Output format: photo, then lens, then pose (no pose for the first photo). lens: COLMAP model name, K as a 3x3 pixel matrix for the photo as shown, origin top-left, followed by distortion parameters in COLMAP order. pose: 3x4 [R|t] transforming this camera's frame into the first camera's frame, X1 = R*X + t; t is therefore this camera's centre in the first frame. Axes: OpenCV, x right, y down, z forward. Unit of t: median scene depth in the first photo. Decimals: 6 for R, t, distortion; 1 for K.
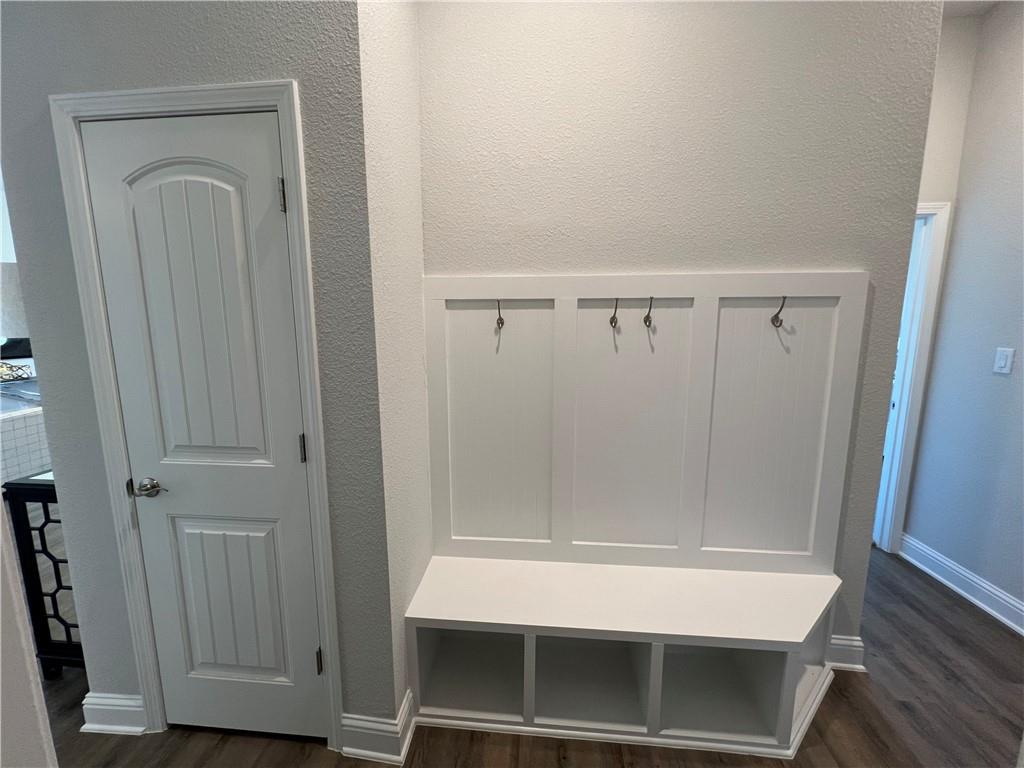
lens RADIAL K [[411.4, 0, 511.2], [0, 411.4, 382.9], [0, 0, 1]] dist [-0.001873, -0.000078]
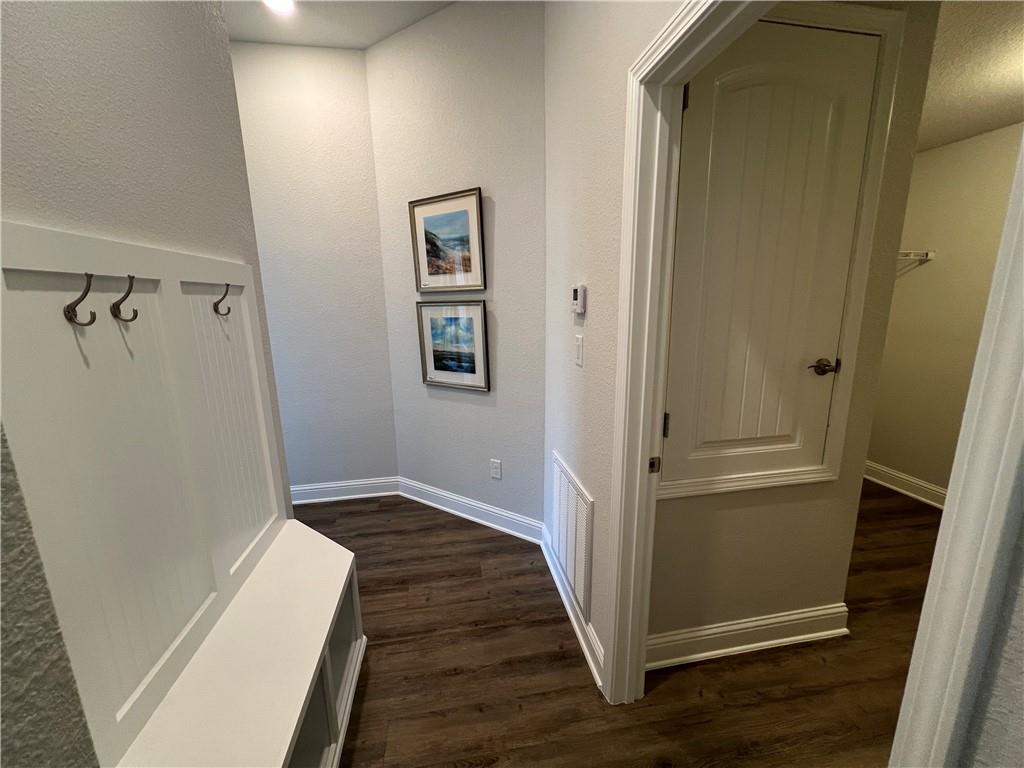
lens RADIAL K [[411.4, 0, 511.2], [0, 411.4, 382.9], [0, 0, 1]] dist [-0.001873, -0.000078]
pose [[-0.259289, -0.189831, 0.946960, -0.469064], [0.135553, 0.963635, 0.230290, -0.109725], [-0.956240, 0.188075, -0.224128, 0.581874]]
